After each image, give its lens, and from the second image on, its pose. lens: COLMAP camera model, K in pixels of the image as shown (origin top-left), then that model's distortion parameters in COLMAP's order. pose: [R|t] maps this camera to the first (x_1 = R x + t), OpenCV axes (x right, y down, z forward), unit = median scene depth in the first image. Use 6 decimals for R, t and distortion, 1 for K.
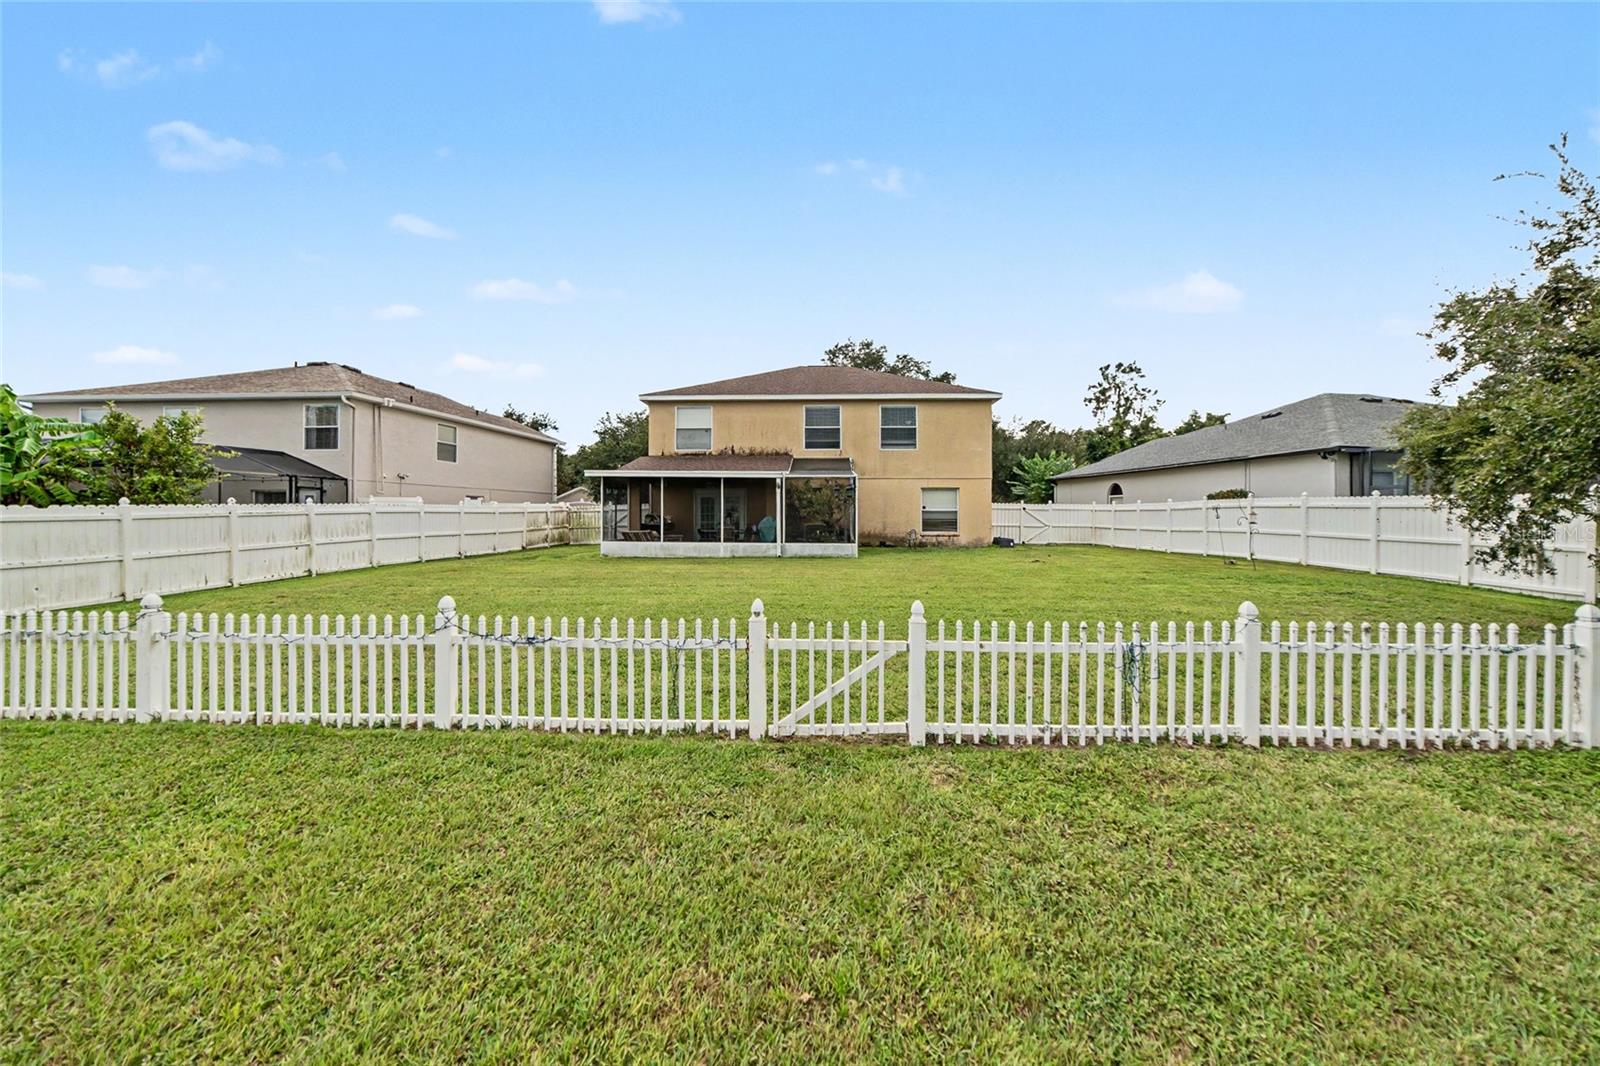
lens RADIAL K [[614.7, 0, 811.6], [0, 614.7, 516.7], [0, 0, 1]] dist [-0.008732, 0.000159]
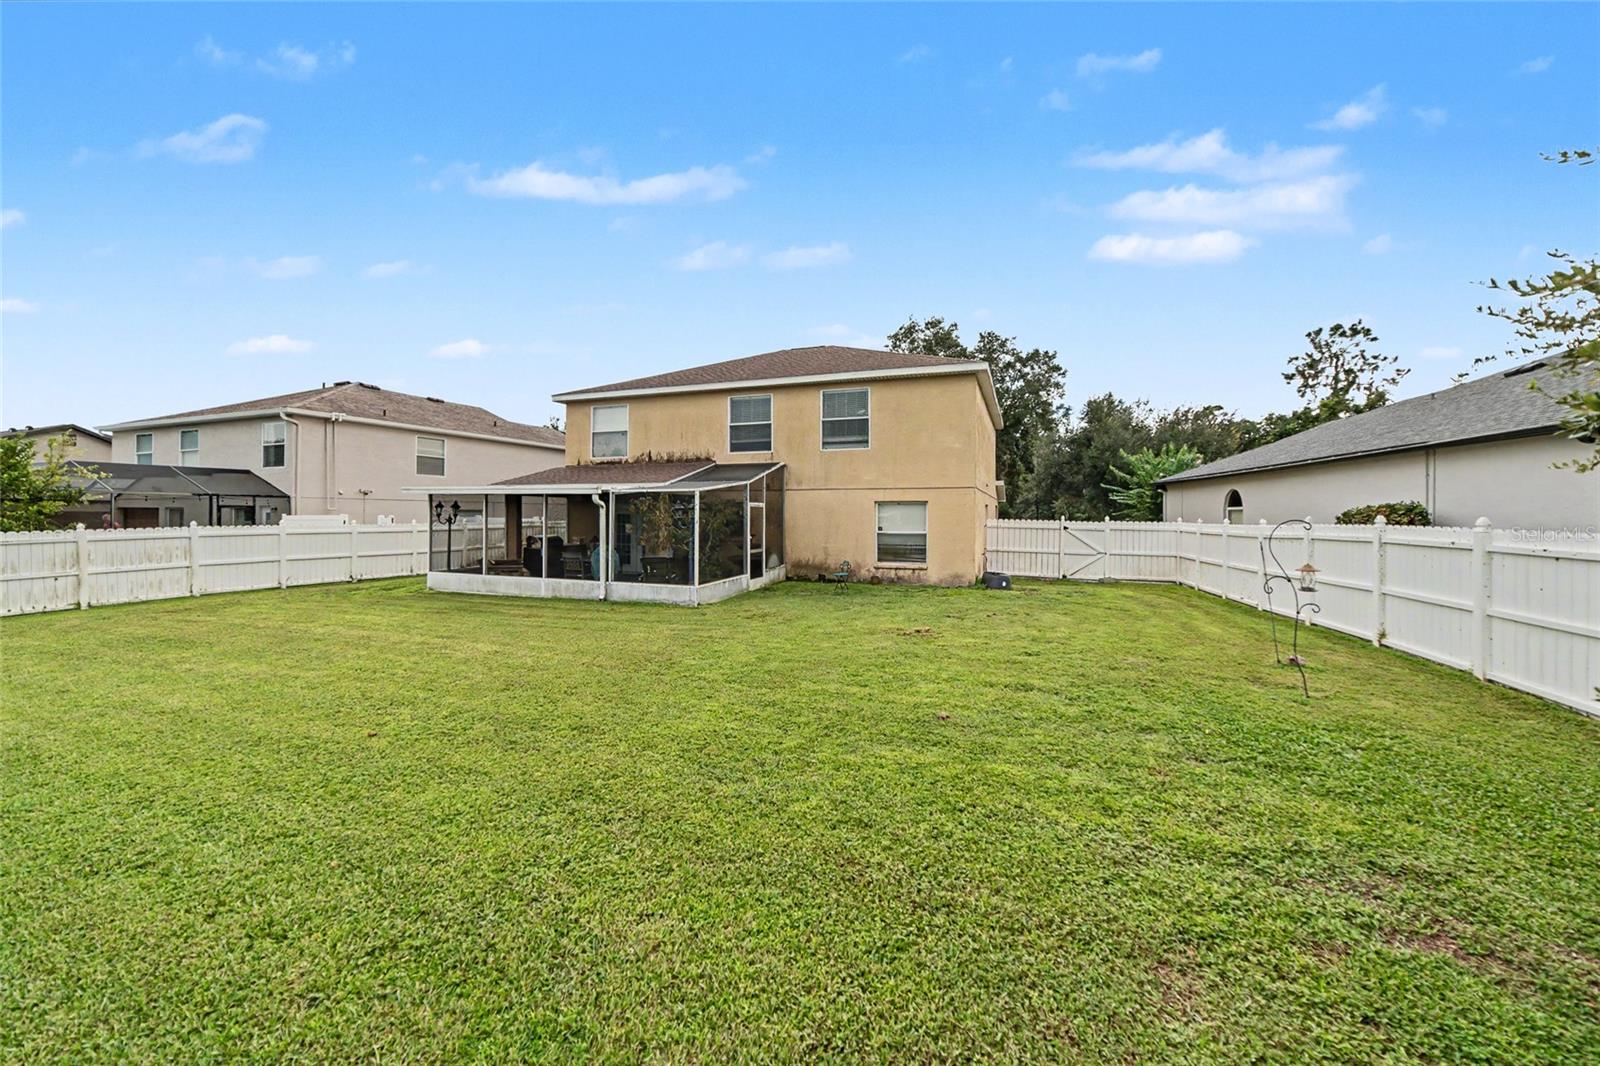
lens RADIAL K [[614.7, 0, 811.6], [0, 614.7, 516.7], [0, 0, 1]] dist [-0.008732, 0.000159]
pose [[0.956769, 0.001483, -0.290846, 0.315320], [-0.003024, 0.999984, -0.004849, -0.025388], [0.290834, 0.005519, 0.956758, 0.288361]]
